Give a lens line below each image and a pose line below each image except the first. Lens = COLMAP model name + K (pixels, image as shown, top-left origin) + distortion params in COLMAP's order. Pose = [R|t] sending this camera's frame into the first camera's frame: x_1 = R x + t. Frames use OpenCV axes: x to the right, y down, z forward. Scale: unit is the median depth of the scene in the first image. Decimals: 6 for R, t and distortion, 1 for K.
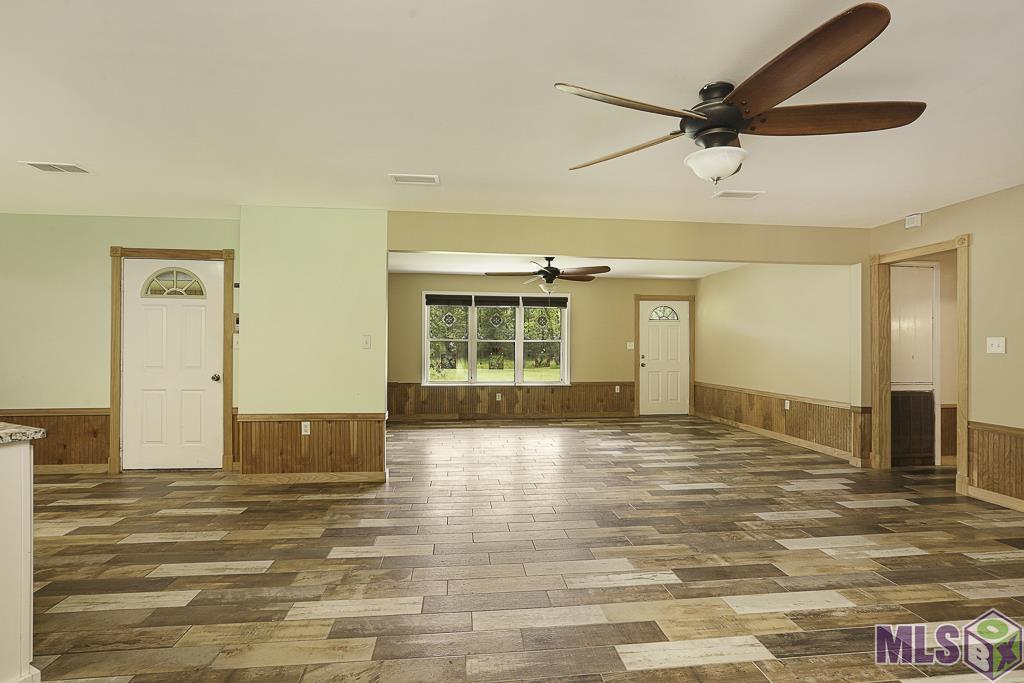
lens RADIAL K [[480.8, 0, 513.1], [0, 480.8, 339.0], [0, 0, 1]] dist [-0.039347, 0.018302]
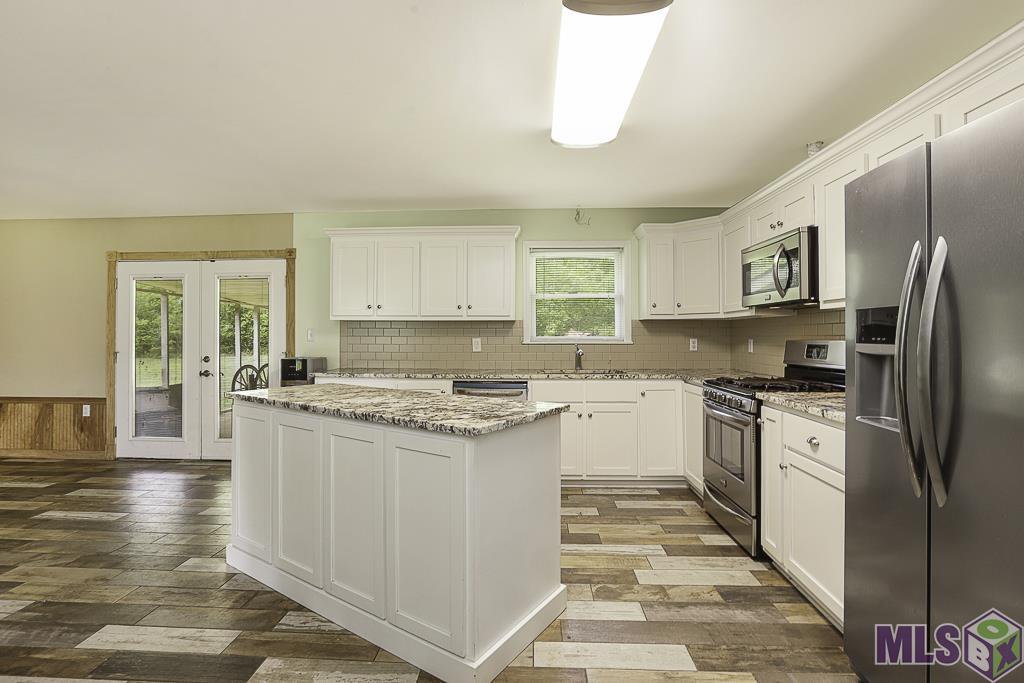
lens RADIAL K [[485.1, 0, 512.6], [0, 485.1, 330.5], [0, 0, 1]] dist [-0.050664, 0.018328]
pose [[-0.988007, -0.002115, 0.154398, -0.772641], [-0.005917, 0.999690, -0.024167, 0.005842], [-0.154299, -0.024791, -0.987713, 0.857826]]
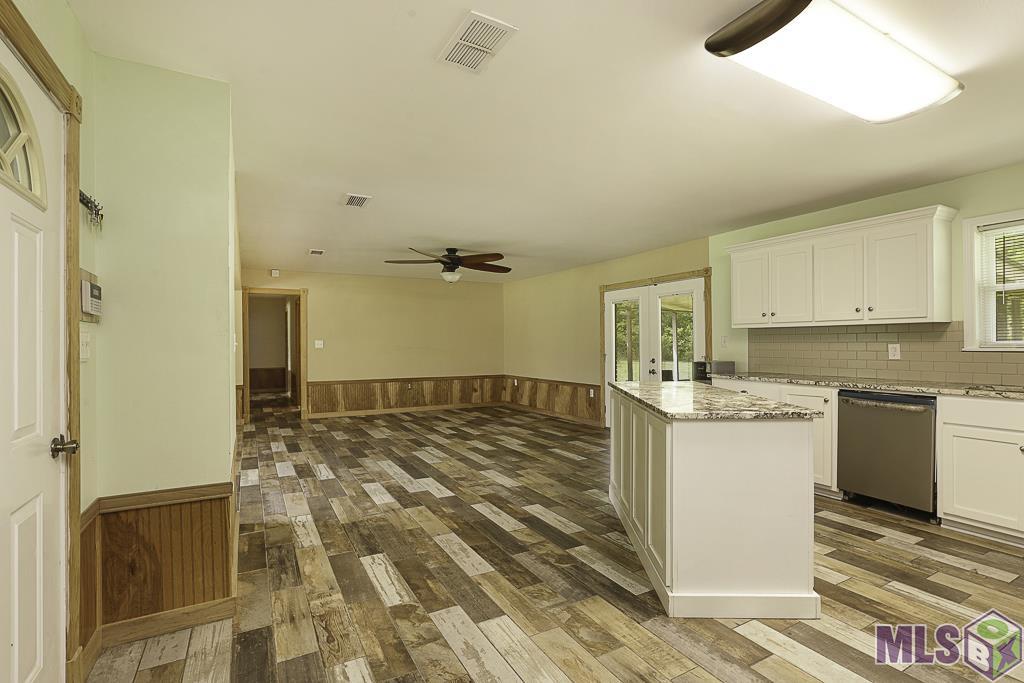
lens RADIAL K [[487.7, 0, 510.8], [0, 487.7, 331.6], [0, 0, 1]] dist [-0.024350, 0.000164]
pose [[-0.379313, 0.020650, 0.925038, -1.074585], [-0.009407, 0.999613, -0.026173, 0.004766], [-0.925221, -0.018630, -0.378972, 0.834261]]
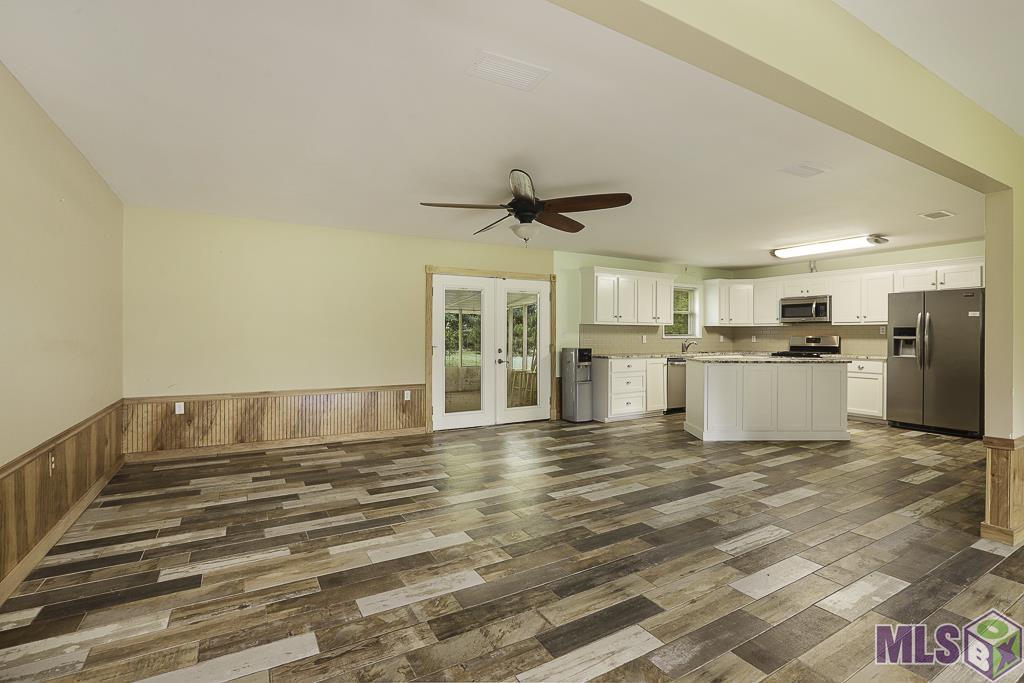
lens RADIAL K [[475.8, 0, 513.9], [0, 475.8, 337.7], [0, 0, 1]] dist [-0.046534, 0.020078]
pose [[-0.912584, -0.003448, -0.408876, 0.565943], [-0.000141, 0.999967, -0.008117, 0.019947], [0.408890, -0.007350, -0.912554, 1.238665]]
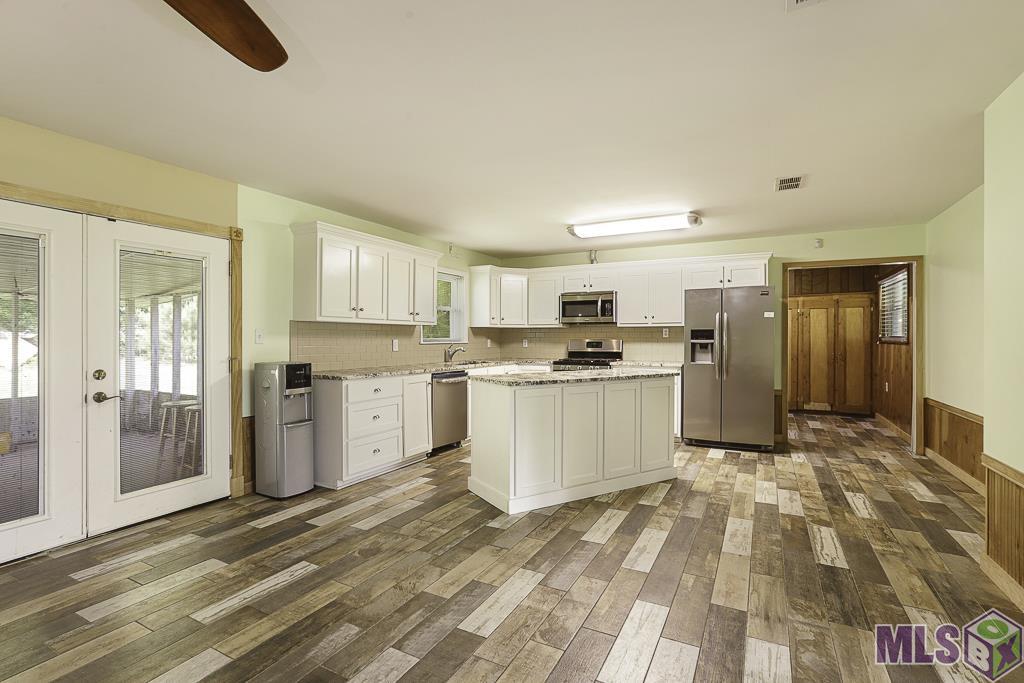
lens RADIAL K [[478.5, 0, 509.3], [0, 478.5, 339.5], [0, 0, 1]] dist [-0.043442, 0.024892]
pose [[-0.568127, -0.002246, -0.822938, 0.239917], [0.009255, 0.999916, -0.009118, 0.010748], [0.822889, -0.012797, -0.568058, 0.763013]]
